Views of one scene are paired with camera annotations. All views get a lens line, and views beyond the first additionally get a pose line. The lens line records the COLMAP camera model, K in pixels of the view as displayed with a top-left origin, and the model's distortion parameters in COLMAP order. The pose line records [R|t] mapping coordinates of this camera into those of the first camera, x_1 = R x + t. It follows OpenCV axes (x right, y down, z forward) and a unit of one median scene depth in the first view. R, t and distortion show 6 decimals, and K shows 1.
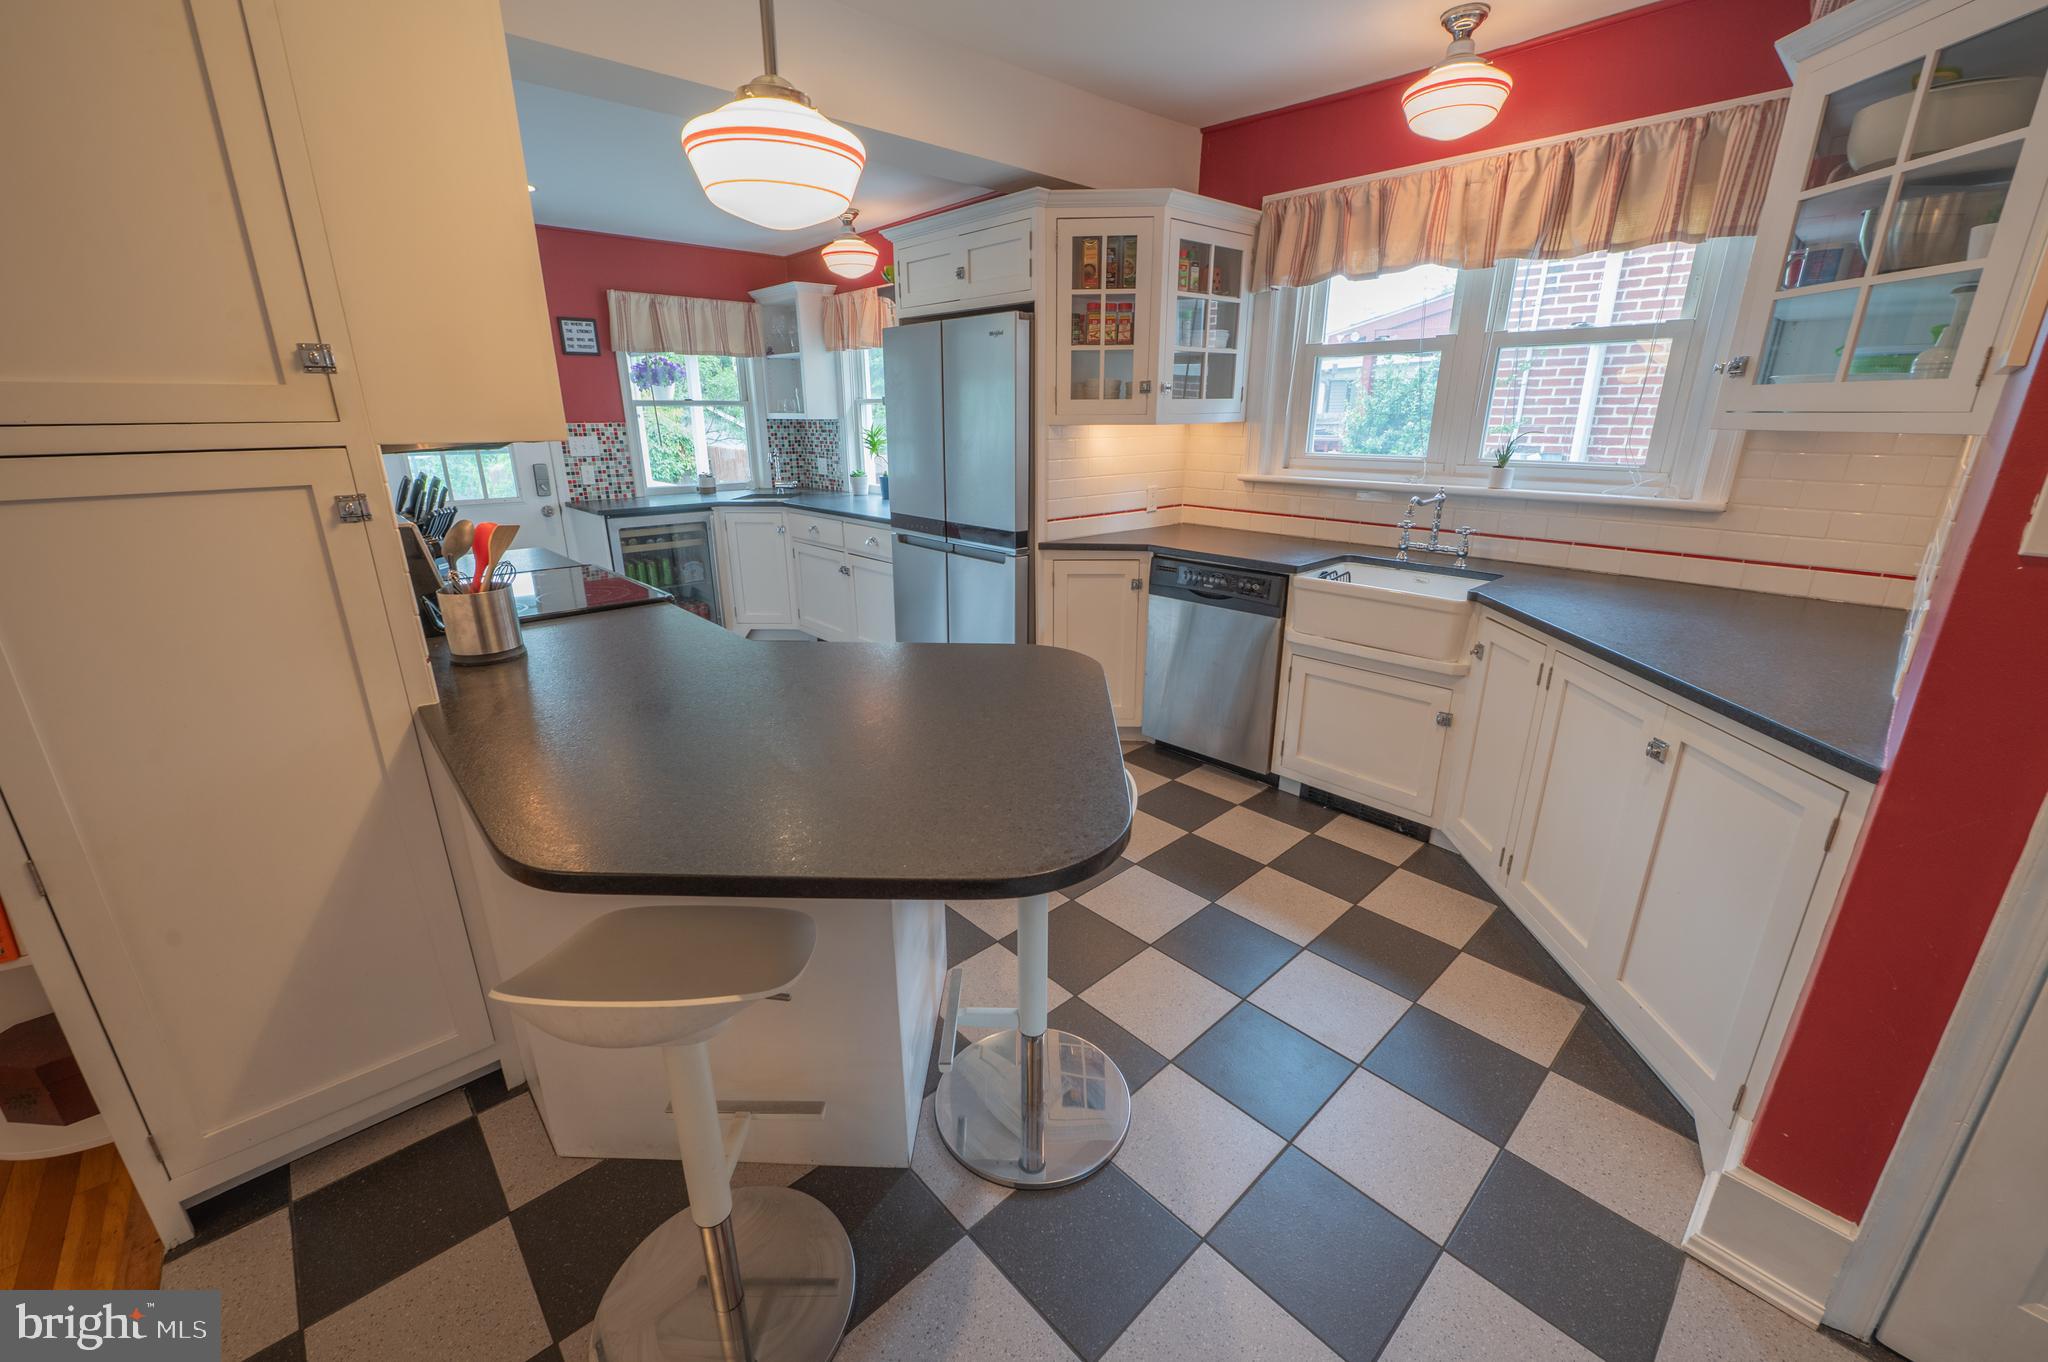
lens RADIAL K [[808.6, 0, 1018.7], [0, 808.6, 679.2], [0, 0, 1]] dist [-0.008844, 0.000026]
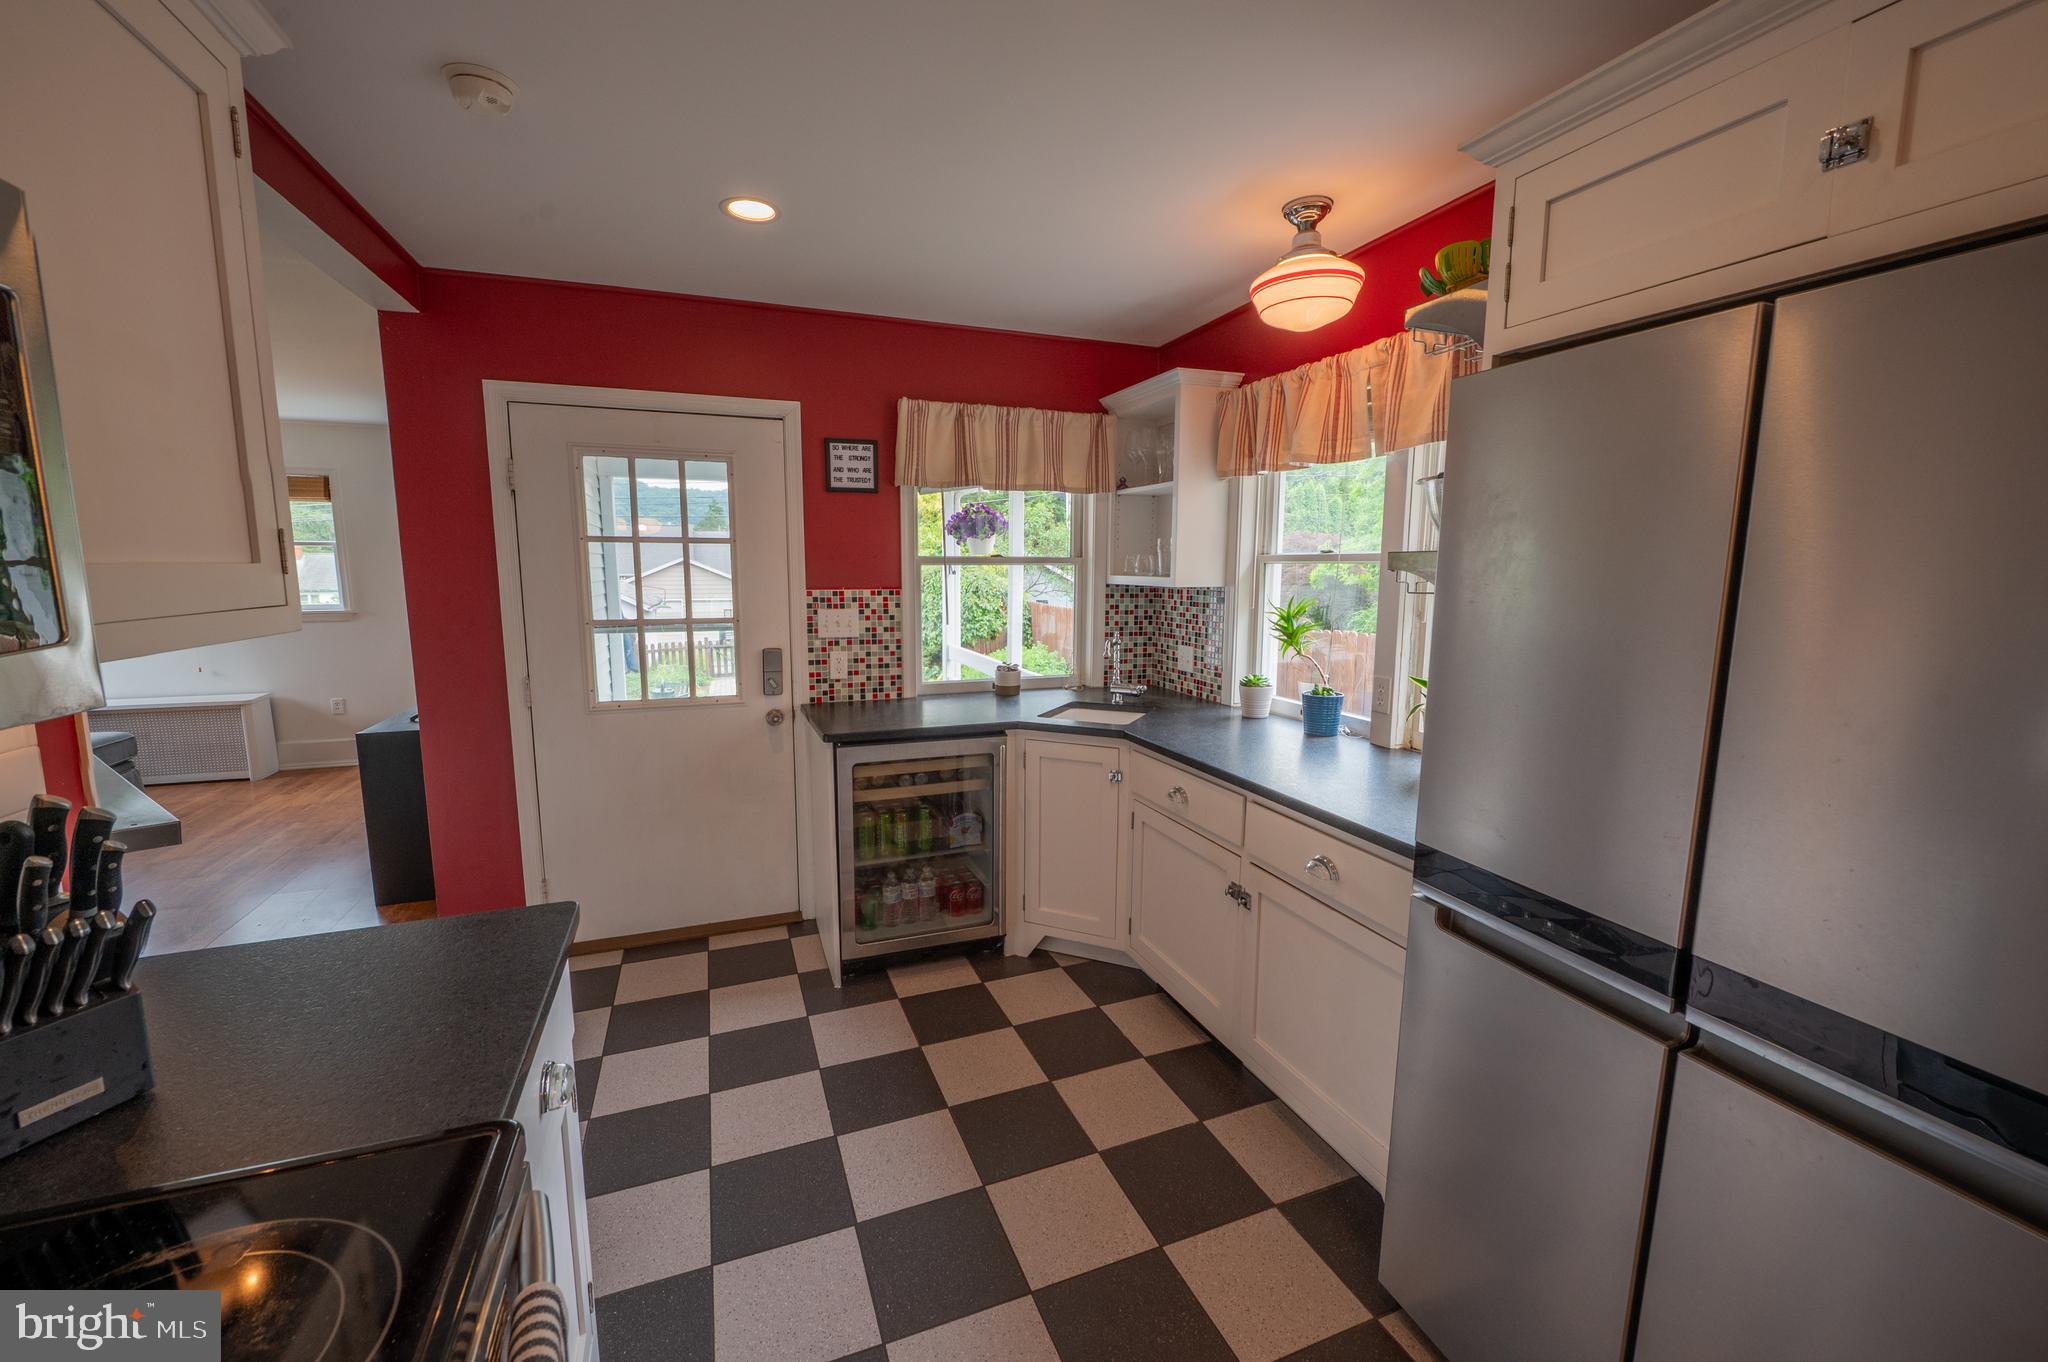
lens RADIAL K [[808.6, 0, 1018.7], [0, 808.6, 679.2], [0, 0, 1]] dist [-0.008844, 0.000026]
pose [[0.929770, 0.055312, -0.363962, -0.152934], [-0.119005, 0.980726, -0.154964, -0.154561], [0.348375, 0.187394, 0.918432, 0.438575]]
